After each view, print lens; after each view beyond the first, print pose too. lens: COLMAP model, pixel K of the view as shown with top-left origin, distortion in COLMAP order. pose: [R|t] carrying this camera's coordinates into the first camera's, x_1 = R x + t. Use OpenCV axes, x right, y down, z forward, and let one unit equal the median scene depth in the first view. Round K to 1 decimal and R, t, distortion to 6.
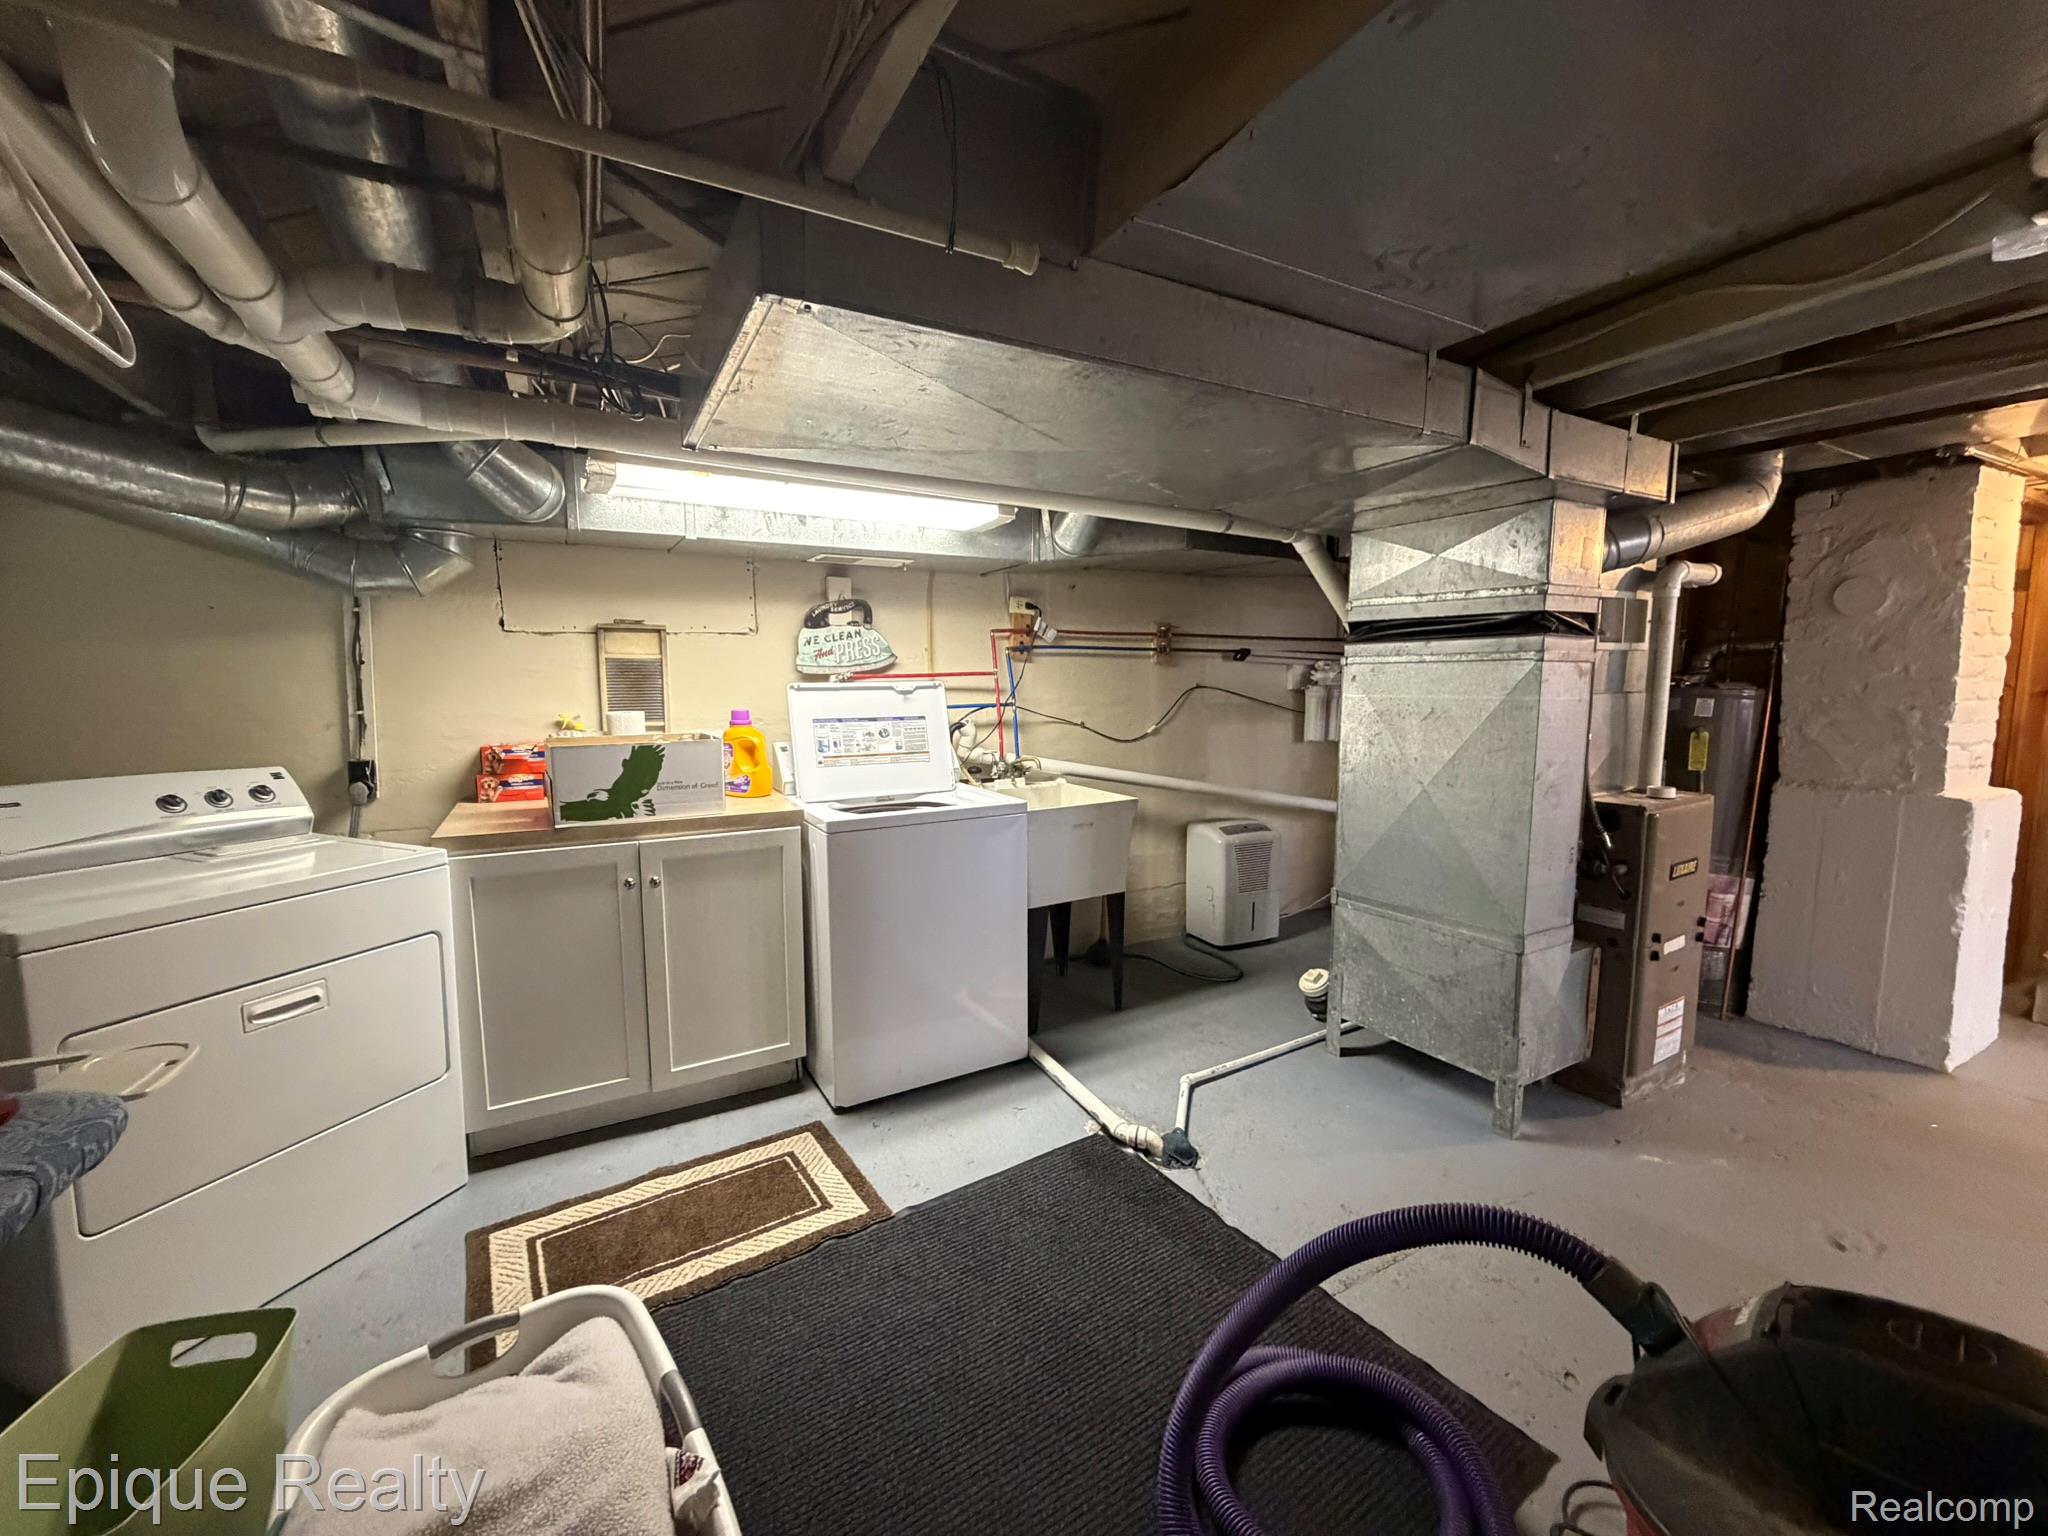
lens RADIAL K [[811.9, 0, 1024.0], [0, 811.9, 768.0], [0, 0, 1]] dist [-0.000424, 0.000055]
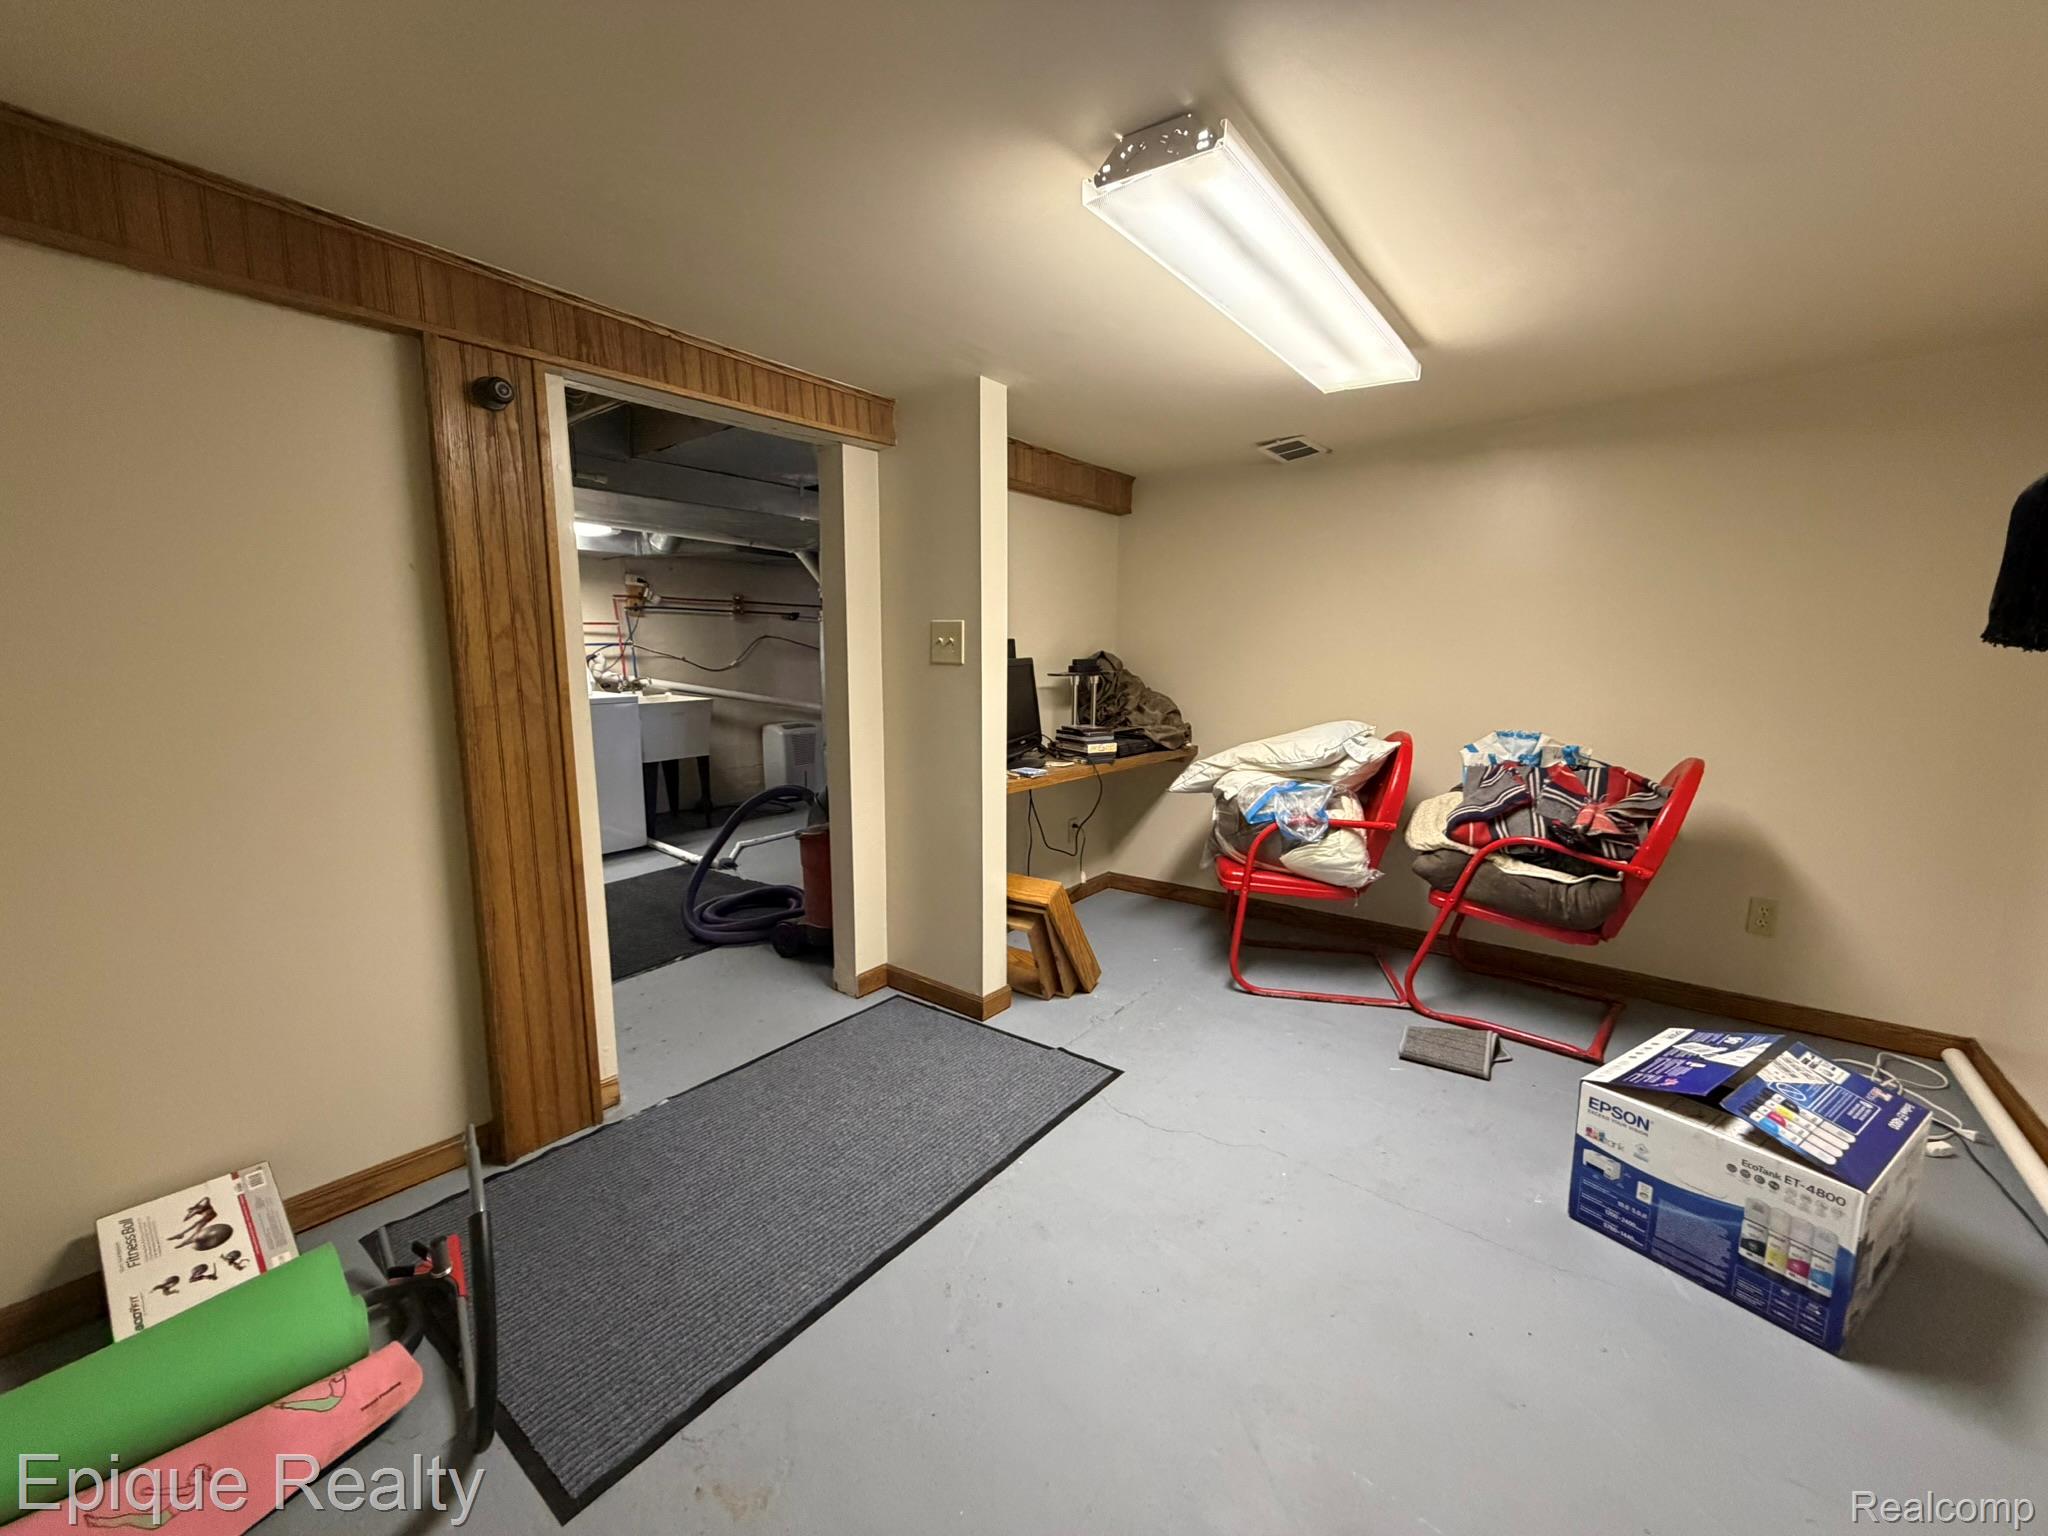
lens RADIAL K [[811.9, 0, 1024.0], [0, 811.9, 768.0], [0, 0, 1]] dist [-0.000424, 0.000055]
pose [[0.921530, -0.046394, 0.385526, 0.068710], [0.030898, 0.998450, 0.046295, 0.108879], [-0.387076, -0.030751, 0.921535, -0.724745]]
